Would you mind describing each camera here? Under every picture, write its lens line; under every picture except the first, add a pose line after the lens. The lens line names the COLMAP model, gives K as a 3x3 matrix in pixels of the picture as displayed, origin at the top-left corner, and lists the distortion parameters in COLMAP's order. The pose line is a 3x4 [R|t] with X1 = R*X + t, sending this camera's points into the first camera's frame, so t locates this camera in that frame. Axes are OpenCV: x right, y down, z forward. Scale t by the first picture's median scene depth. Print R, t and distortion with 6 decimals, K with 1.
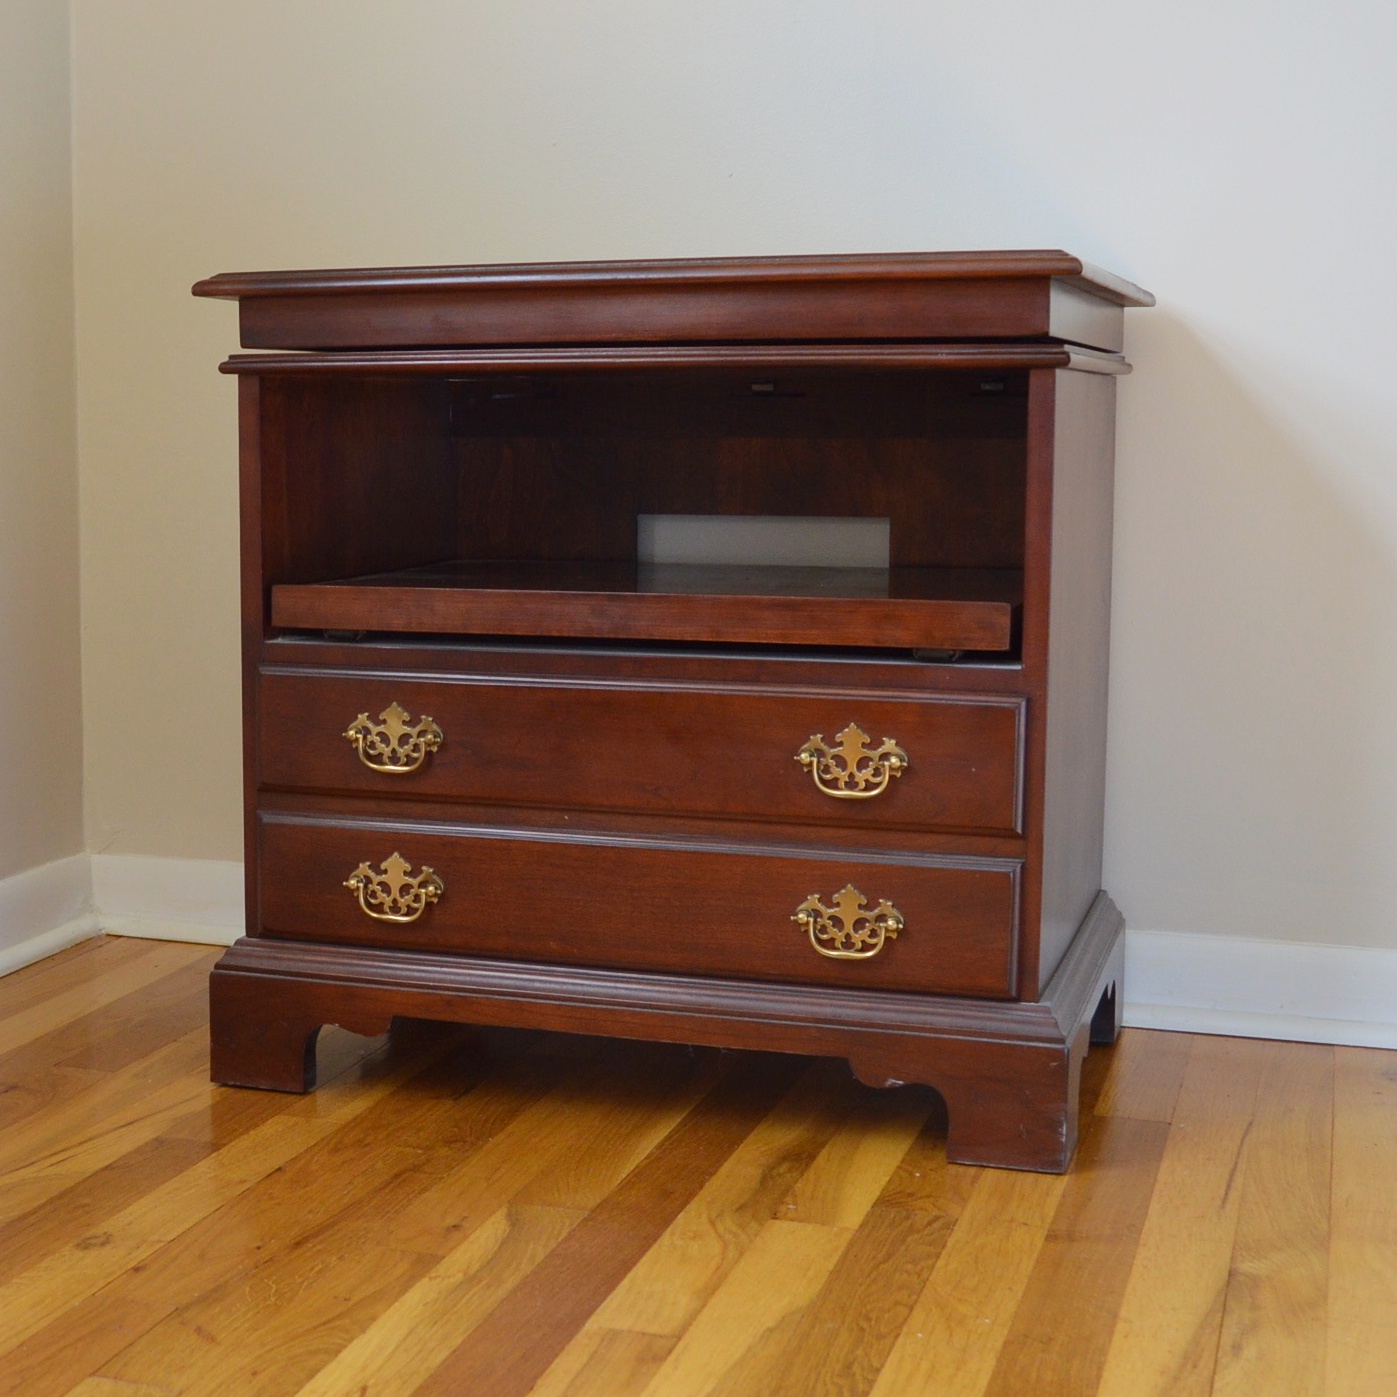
lens RADIAL K [[2071.3, 0, 698.5], [0, 2071.3, 698.5], [0, 0, 1]] dist [-0.035457, -0.093198]
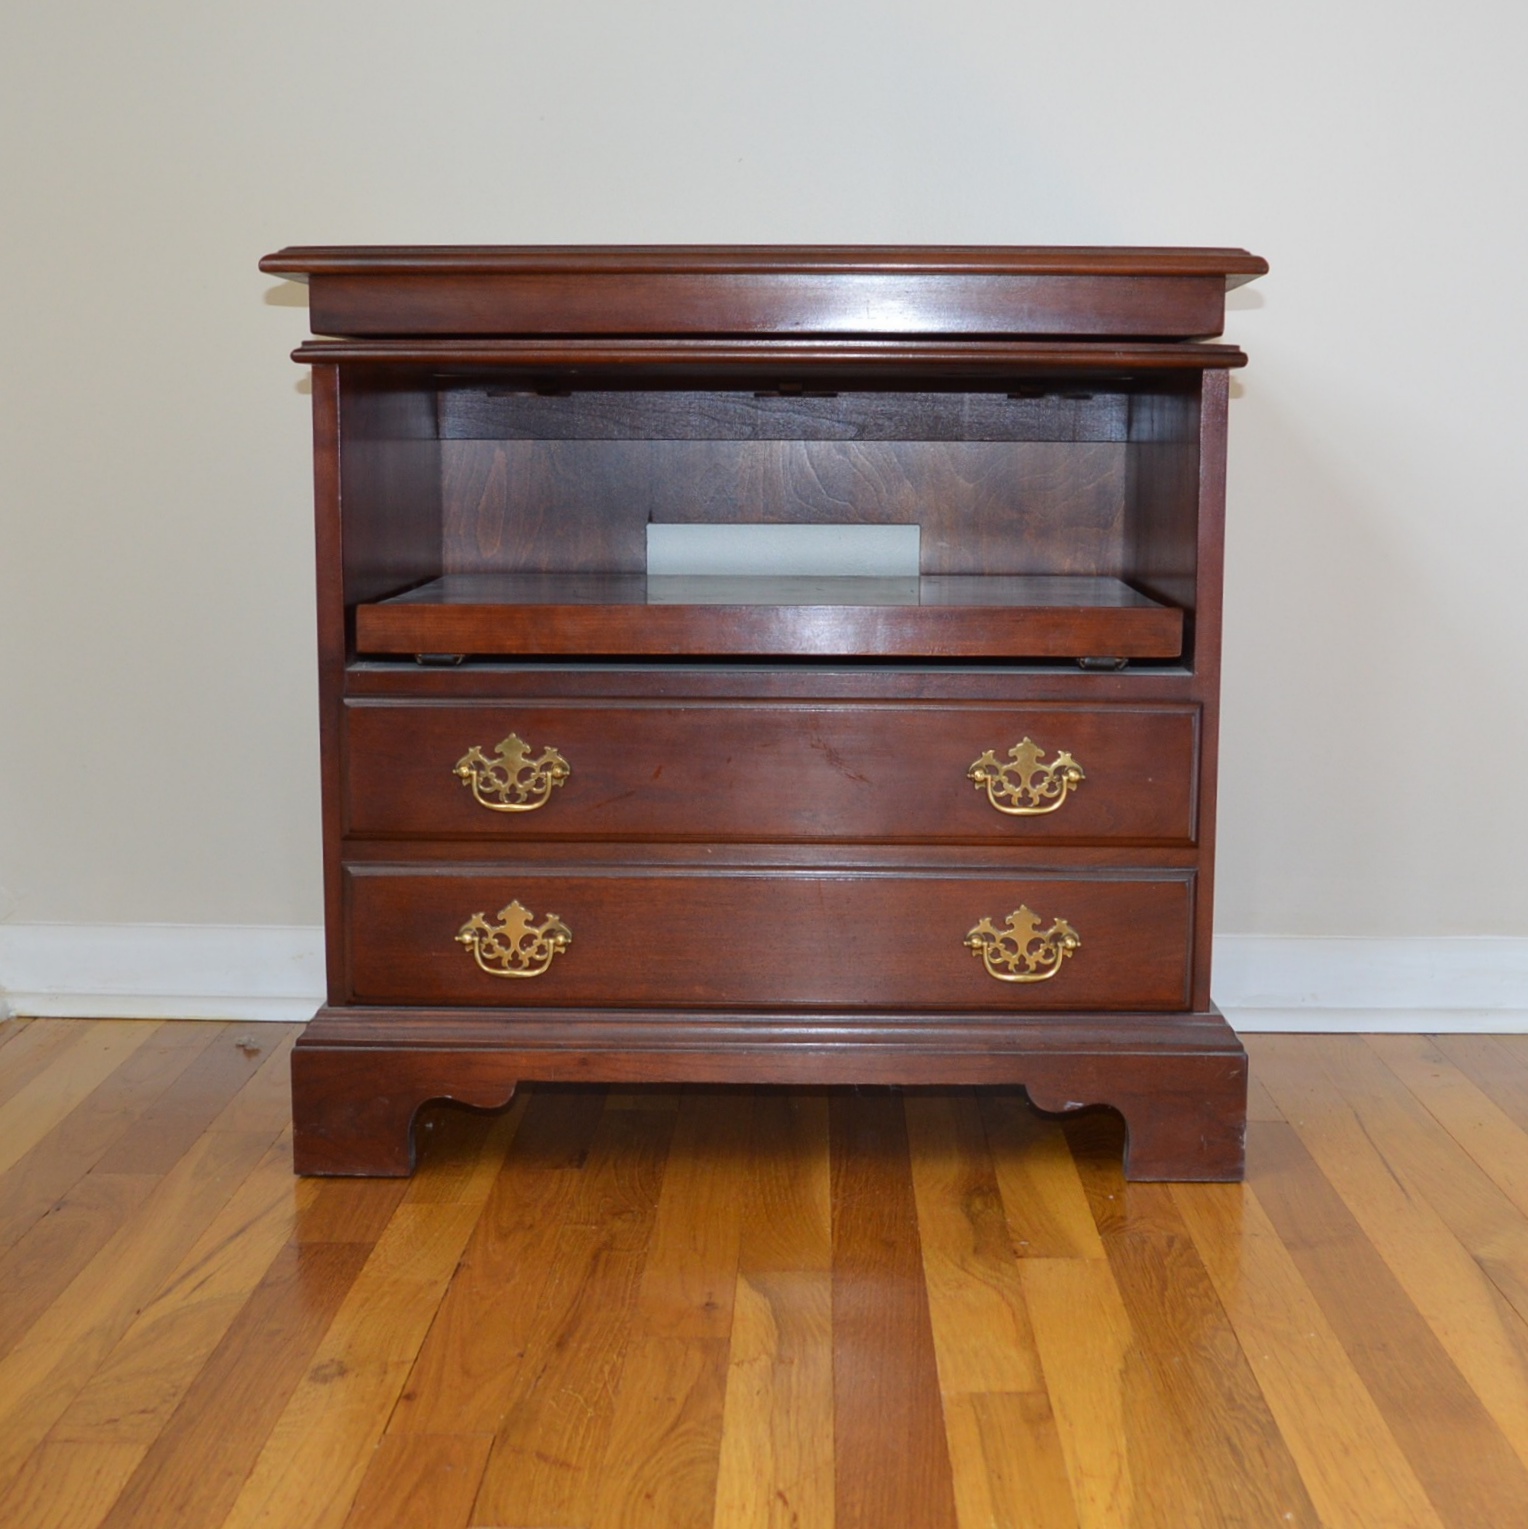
lens RADIAL K [[2095.2, 0, 764.0], [0, 2095.2, 764.5], [0, 0, 1]] dist [-0.046461, -0.023005]
pose [[0.955880, -0.040763, 0.290914, -0.321881], [0.033976, 0.999021, 0.028346, -0.006902], [-0.291785, -0.017212, 0.956329, 0.105812]]
